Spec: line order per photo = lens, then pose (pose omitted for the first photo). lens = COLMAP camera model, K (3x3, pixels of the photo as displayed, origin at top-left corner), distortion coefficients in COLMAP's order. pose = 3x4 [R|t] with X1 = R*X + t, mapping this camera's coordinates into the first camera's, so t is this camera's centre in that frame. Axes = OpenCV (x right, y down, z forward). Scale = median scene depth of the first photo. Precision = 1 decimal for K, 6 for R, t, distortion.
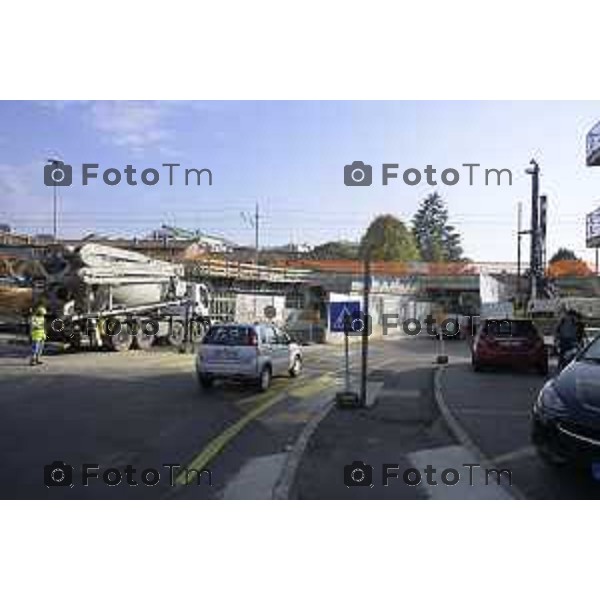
lens RADIAL K [[411.7, 0, 300.0], [0, 411.7, 300.0], [0, 0, 1]] dist [0.019233, 0.000425]
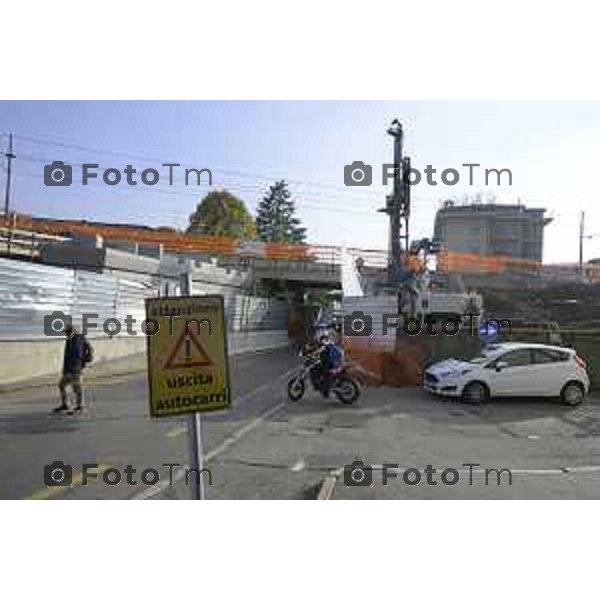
lens RADIAL K [[397.5, 0, 299.6], [0, 397.5, 301.7], [0, 0, 1]] dist [0.002316, -0.001918]
pose [[0.936374, 0.023332, 0.350227, 0.131649], [-0.024145, 0.999706, -0.002045, 0.011617], [-0.350172, -0.006541, 0.936662, 0.344224]]
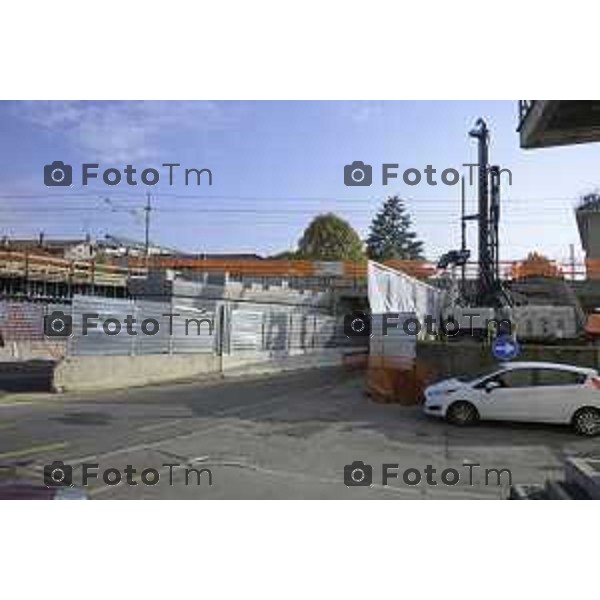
lens RADIAL K [[397.5, 0, 299.6], [0, 397.5, 301.7], [0, 0, 1]] dist [0.002316, -0.001918]
pose [[0.999961, -0.000345, 0.008840, 0.226987], [0.000704, 0.999174, -0.040628, 0.008892], [-0.008819, 0.040633, 0.999135, 0.303147]]
